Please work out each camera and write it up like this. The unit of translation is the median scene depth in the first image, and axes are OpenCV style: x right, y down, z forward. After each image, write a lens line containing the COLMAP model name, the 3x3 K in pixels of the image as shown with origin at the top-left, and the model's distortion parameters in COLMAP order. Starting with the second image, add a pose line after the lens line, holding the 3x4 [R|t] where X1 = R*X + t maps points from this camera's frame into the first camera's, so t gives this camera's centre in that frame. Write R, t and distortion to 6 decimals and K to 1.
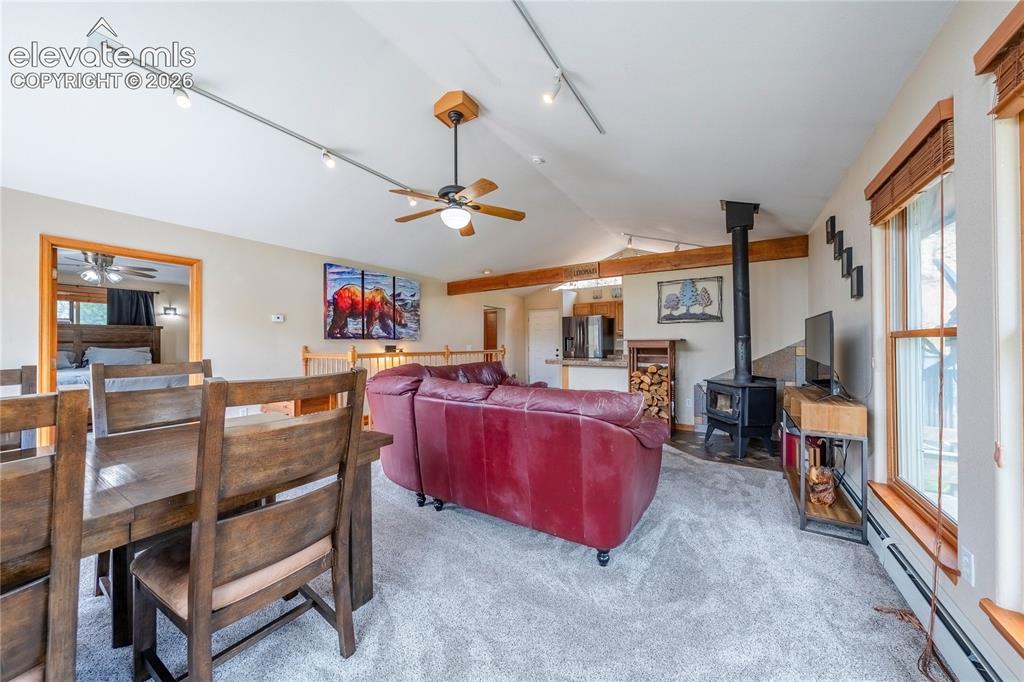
lens RADIAL K [[347.8, 0, 512.0], [0, 347.8, 341.0], [0, 0, 1]] dist [-0.000601, -0.000085]
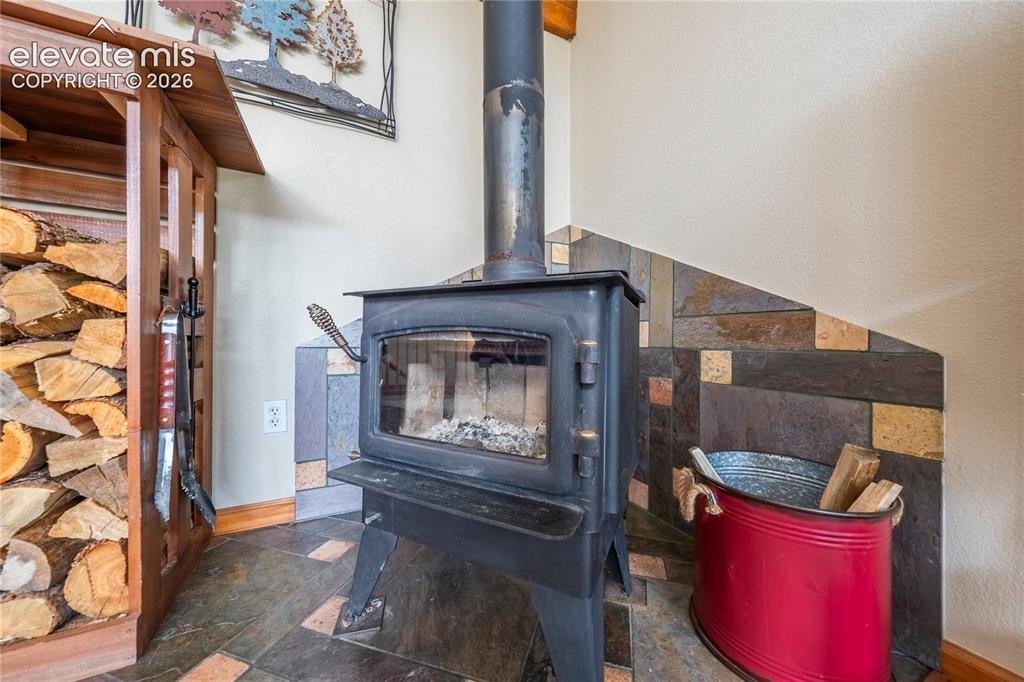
lens RADIAL K [[347.8, 0, 512.0], [0, 347.8, 341.0], [0, 0, 1]] dist [-0.000601, -0.000085]
pose [[0.523650, 0.006729, 0.851907, 0.398684], [-0.009607, 0.999952, -0.001993, 0.126379], [-0.851879, -0.007140, 0.523689, 0.749514]]
